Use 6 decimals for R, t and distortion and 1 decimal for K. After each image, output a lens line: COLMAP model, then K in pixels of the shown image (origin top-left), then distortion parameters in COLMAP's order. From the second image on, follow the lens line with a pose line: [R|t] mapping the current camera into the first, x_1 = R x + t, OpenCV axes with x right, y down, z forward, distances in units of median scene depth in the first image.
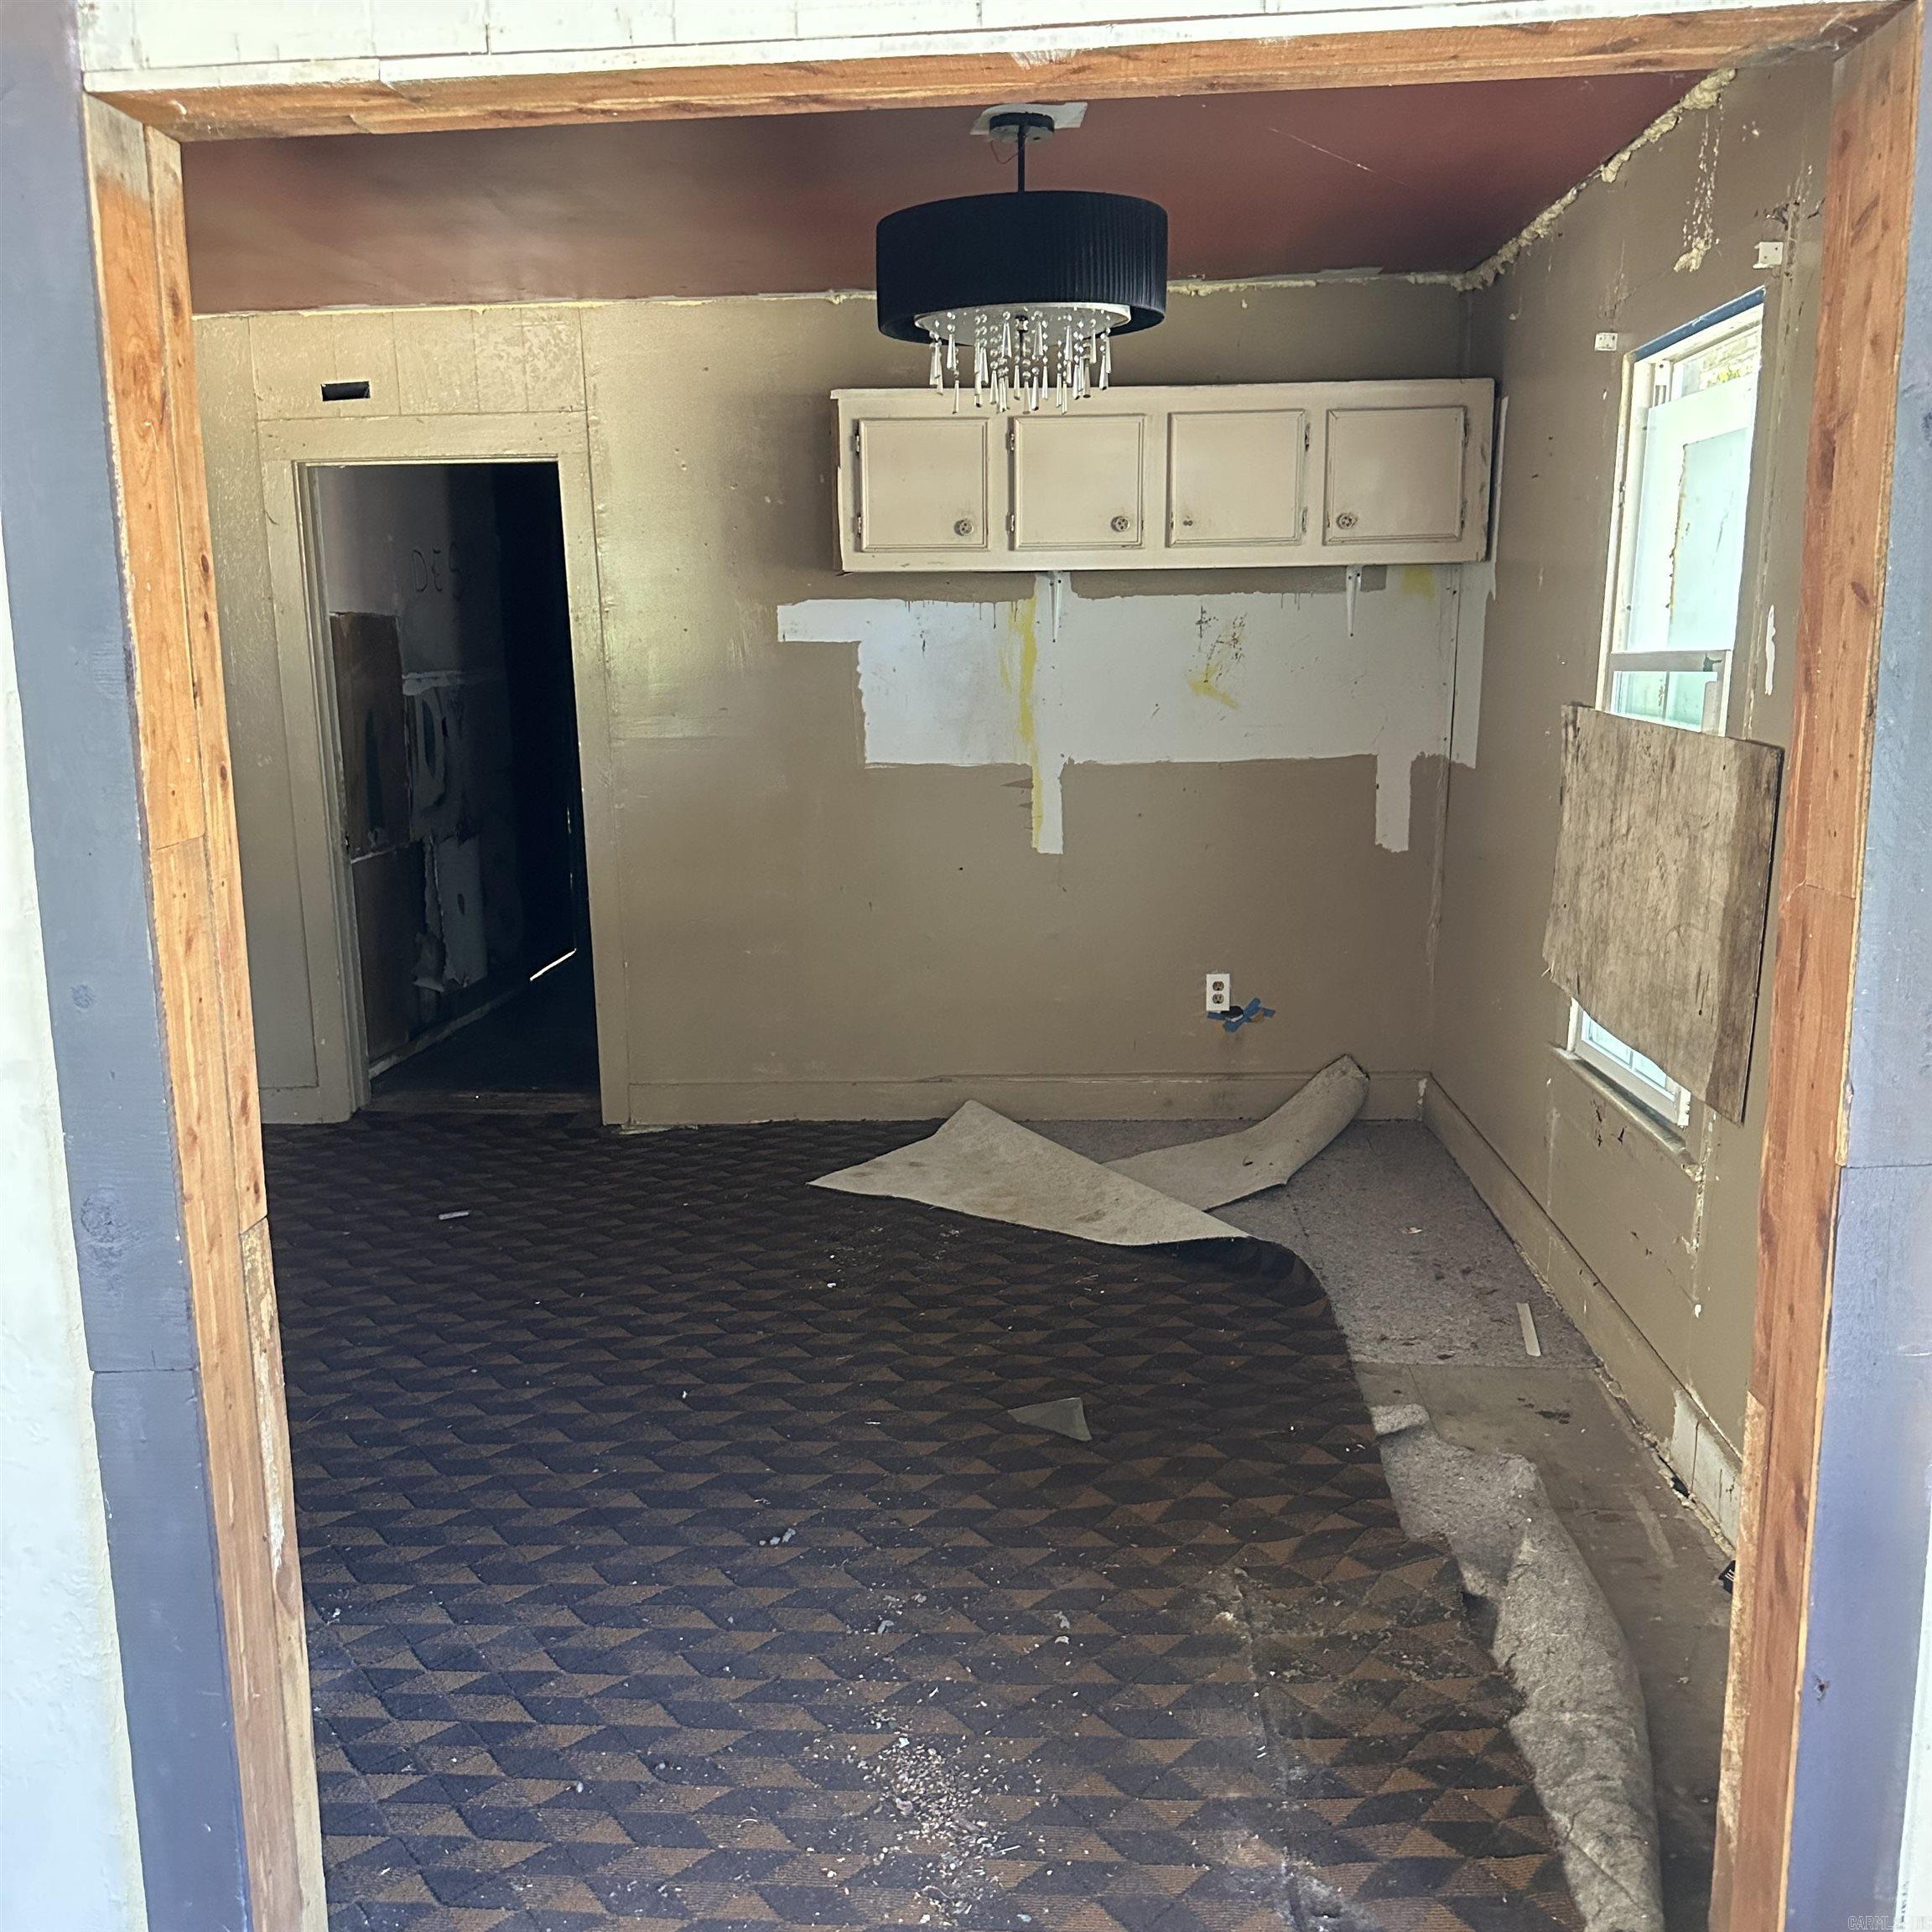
lens RADIAL K [[1796.6, 0, 986.8], [0, 1796.6, 962.4], [0, 0, 1]] dist [0.153379, -0.328579]
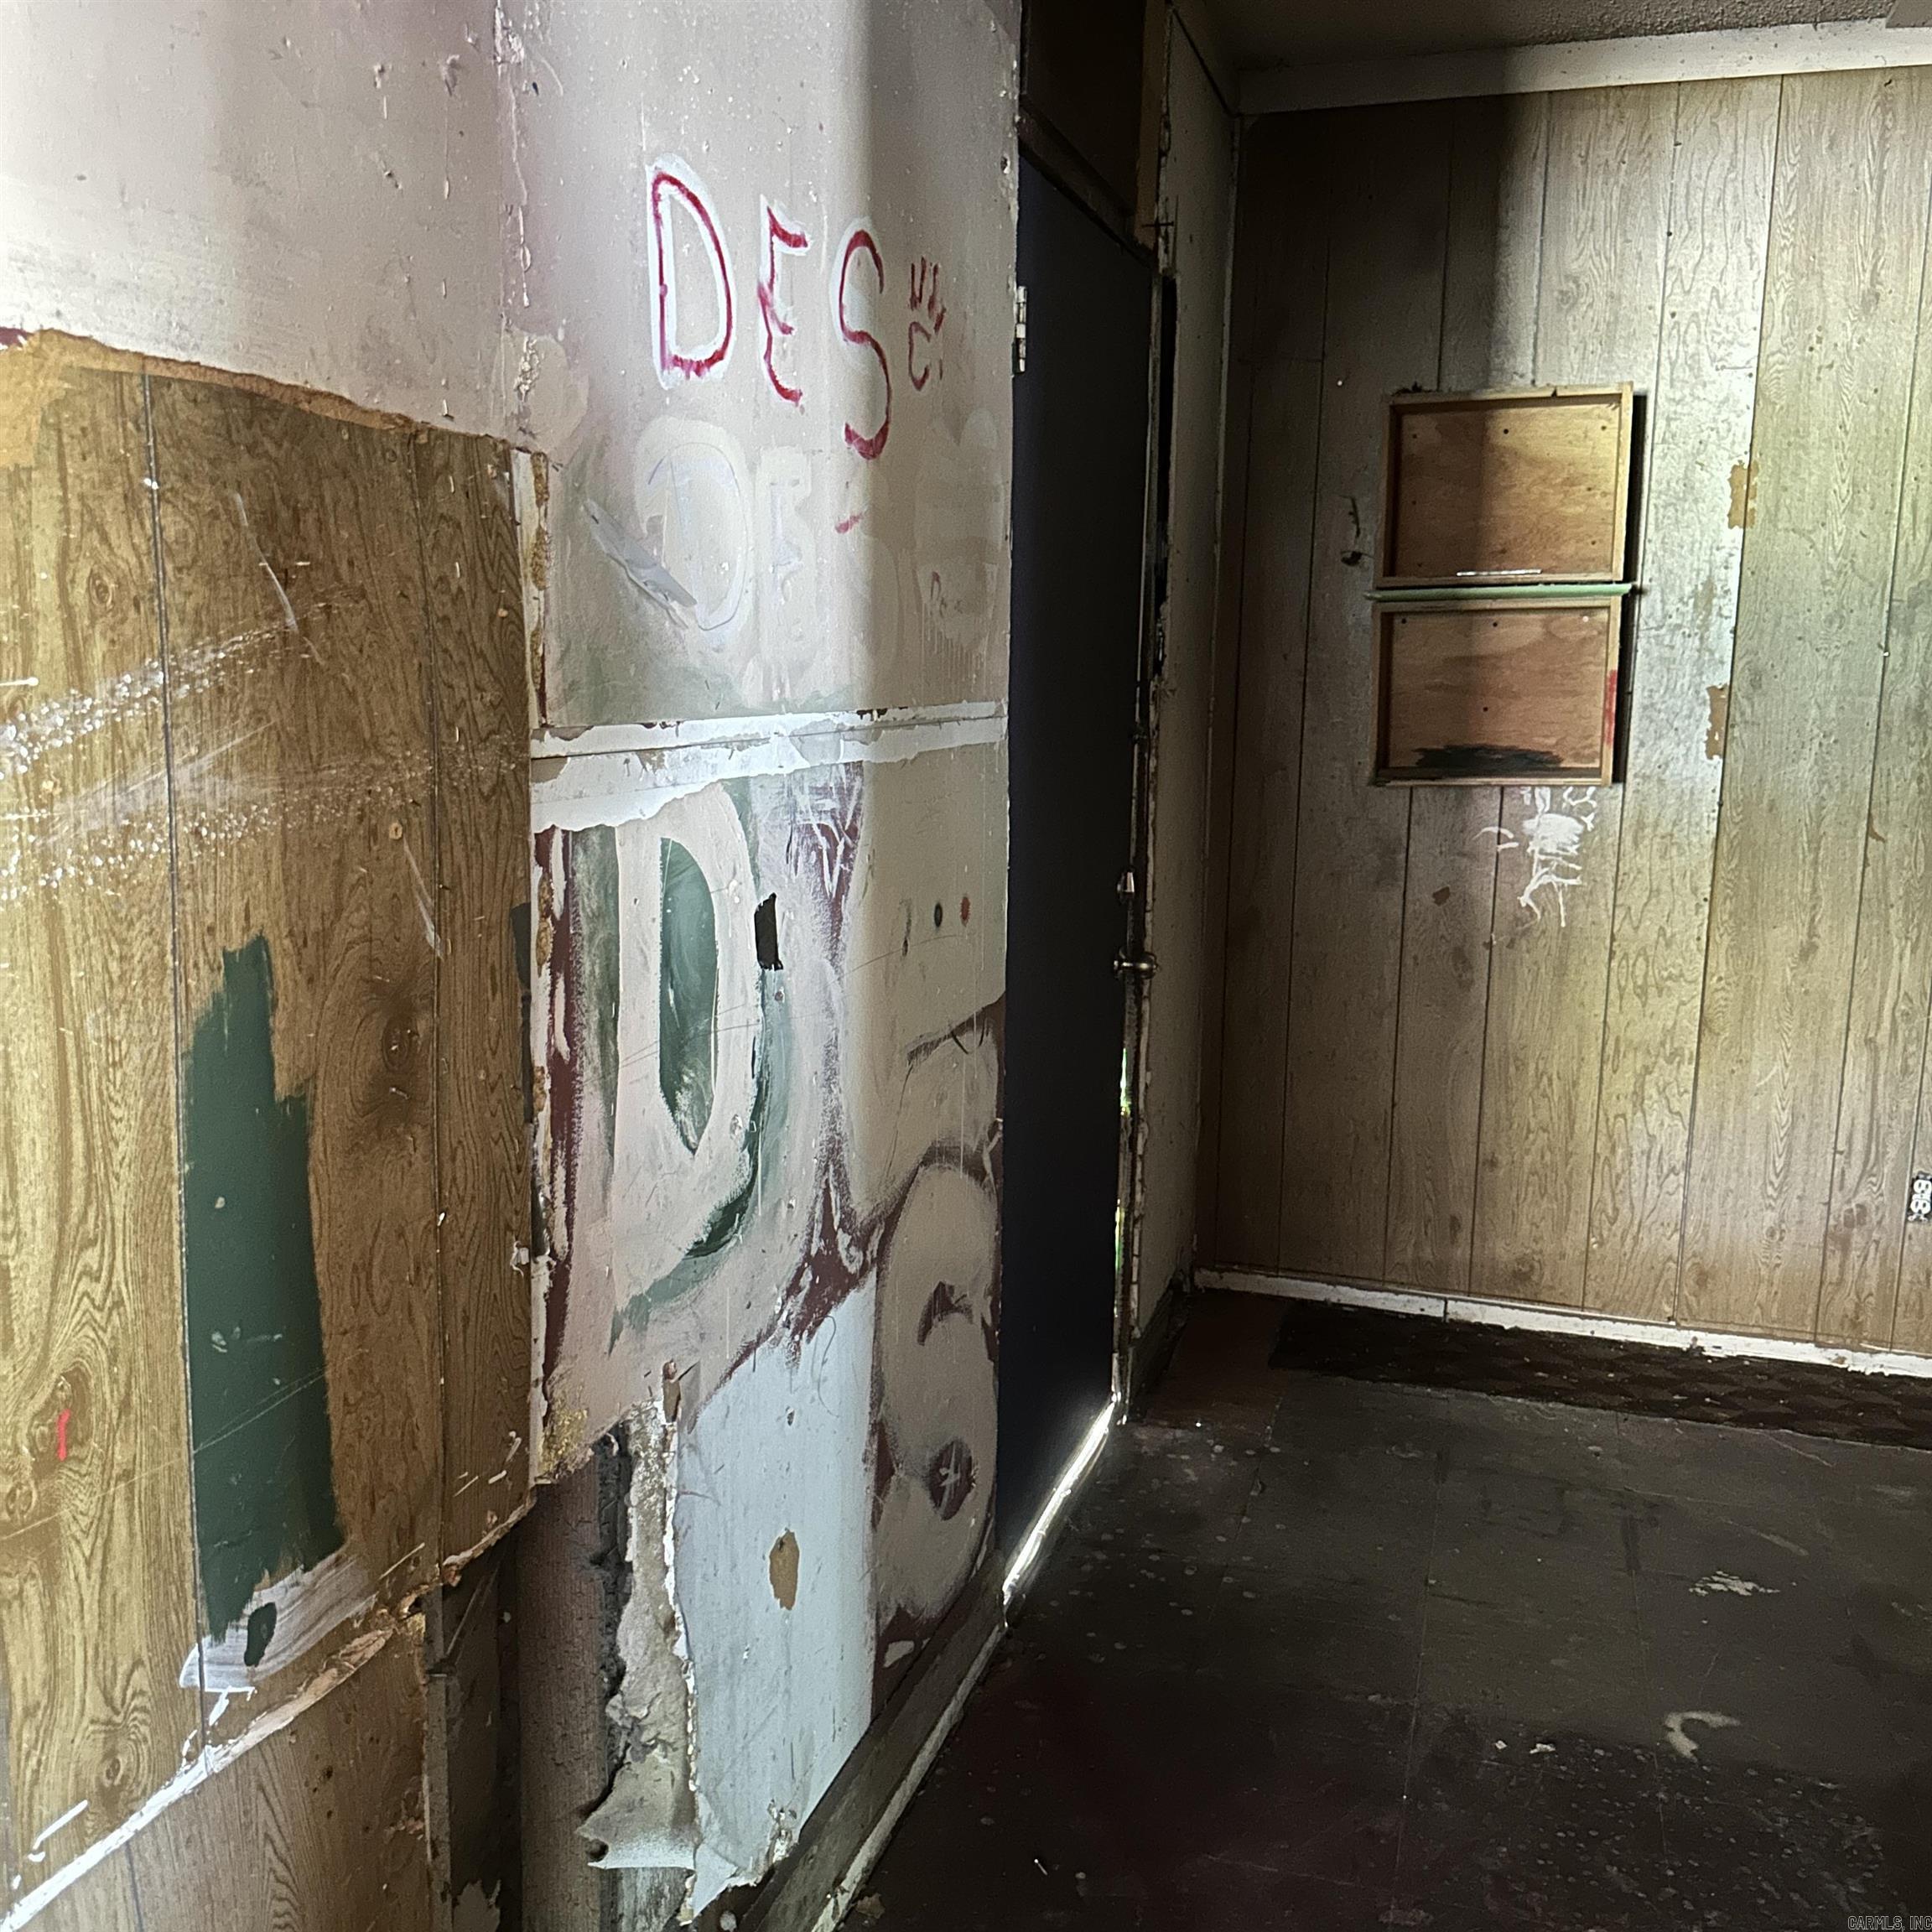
lens RADIAL K [[1796.6, 0, 986.8], [0, 1796.6, 962.4], [0, 0, 1]] dist [0.153379, -0.328579]
pose [[0.965724, 0.070829, -0.249719, -0.205335], [-0.074102, 0.997244, -0.003718, -0.126952], [0.248768, 0.022095, 0.968311, 0.764940]]
